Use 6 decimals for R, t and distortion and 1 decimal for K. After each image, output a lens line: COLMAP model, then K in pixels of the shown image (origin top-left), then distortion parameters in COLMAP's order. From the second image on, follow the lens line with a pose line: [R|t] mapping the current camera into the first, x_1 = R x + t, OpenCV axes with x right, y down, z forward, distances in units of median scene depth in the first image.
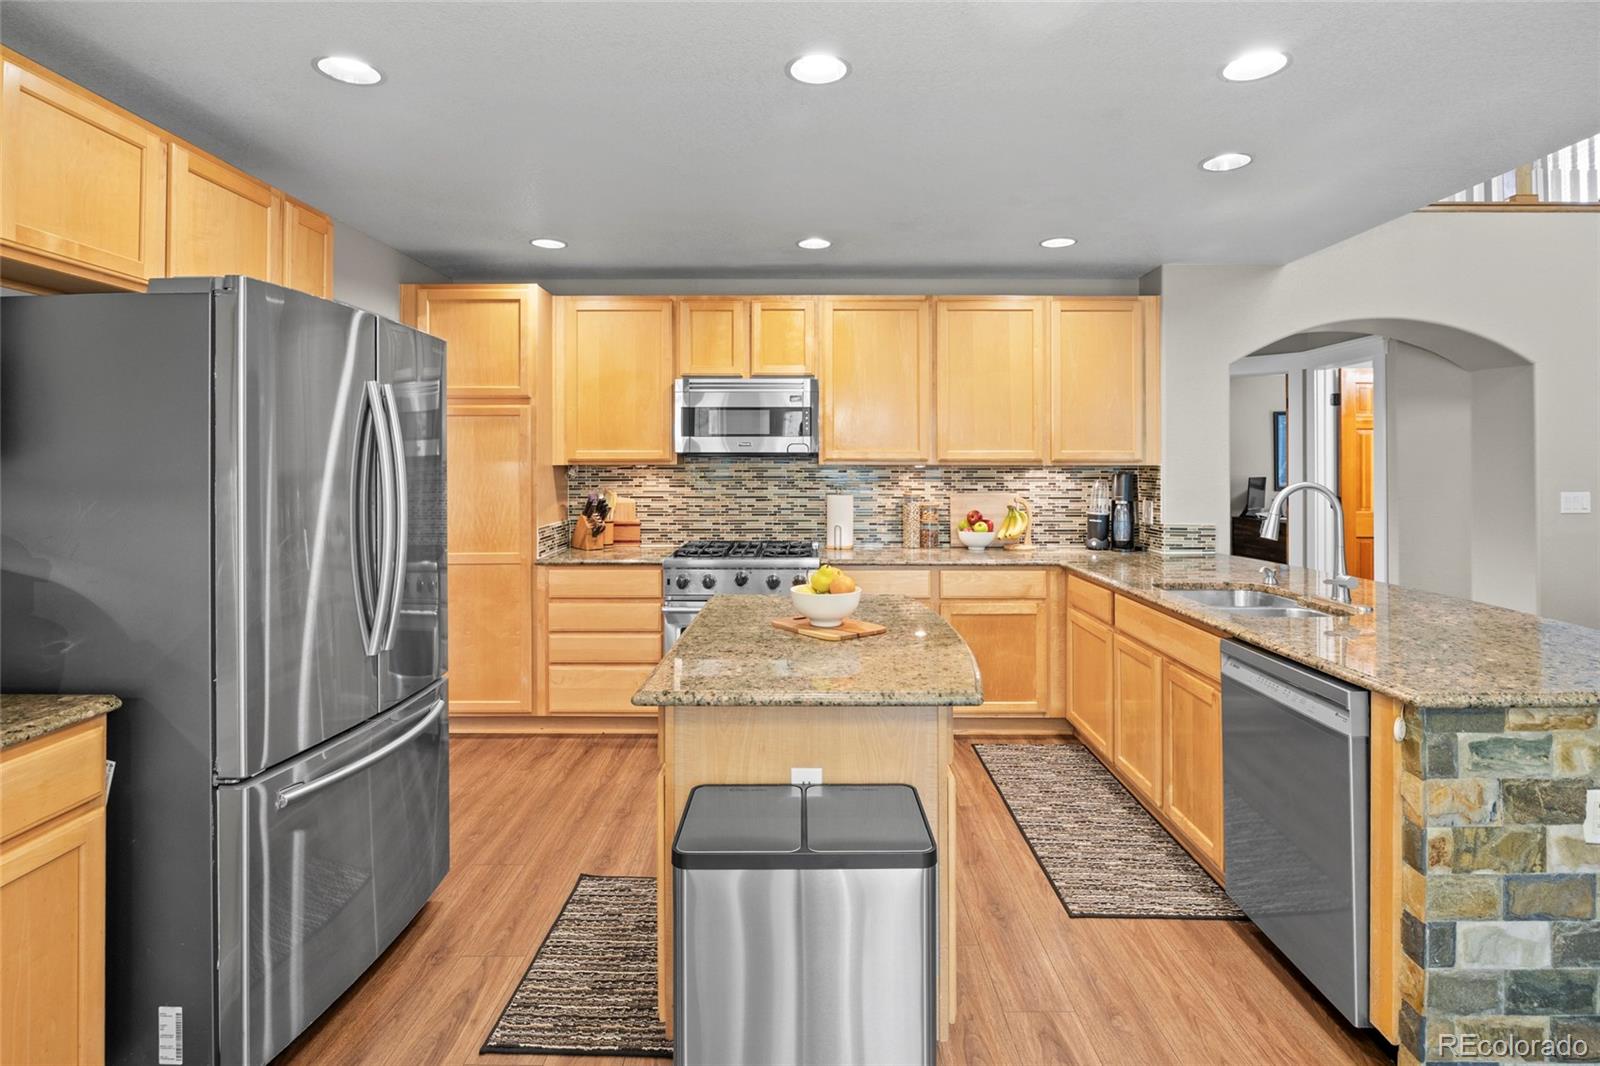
lens RADIAL K [[817.9, 0, 797.1], [0, 817.9, 449.8], [0, 0, 1]] dist [0.011736, -0.002126]
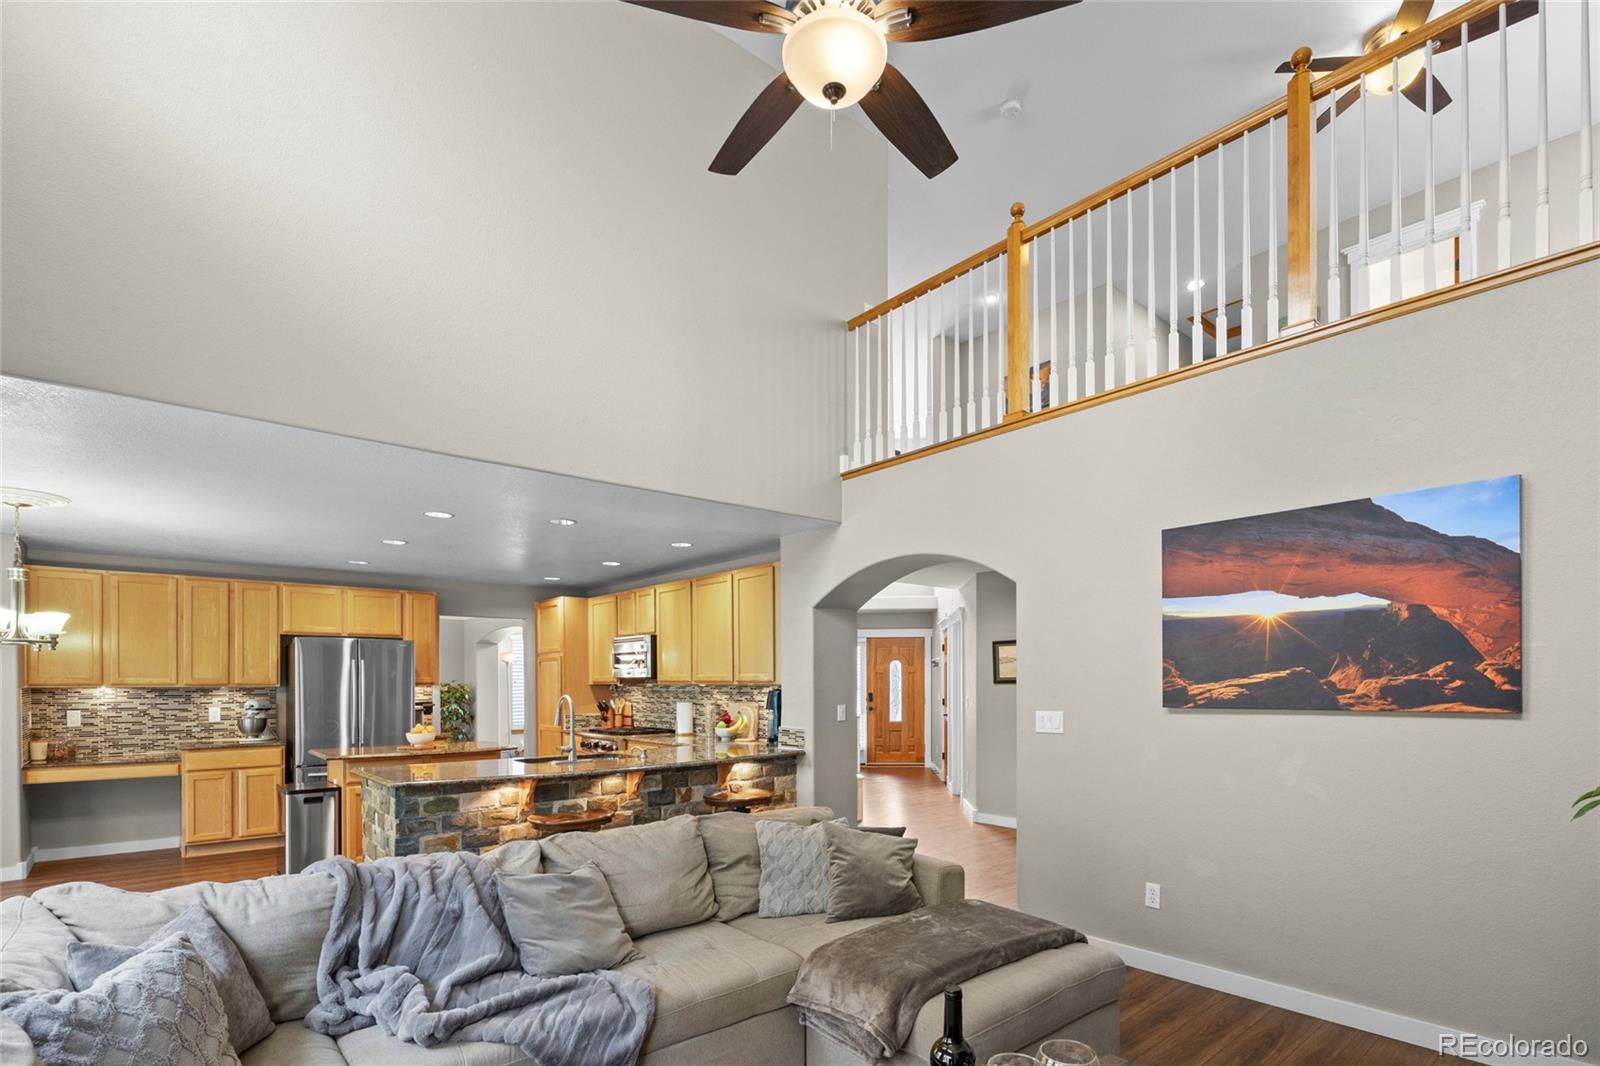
lens RADIAL K [[765.4, 0, 804.1], [0, 765.4, 678.8], [0, 0, 1]] dist [-0.011809, -0.001010]
pose [[0.651843, -0.005636, -0.758333, 1.410066], [0.016923, 0.999831, 0.007116, 0.001267], [0.758165, -0.017472, 0.651828, 0.185110]]
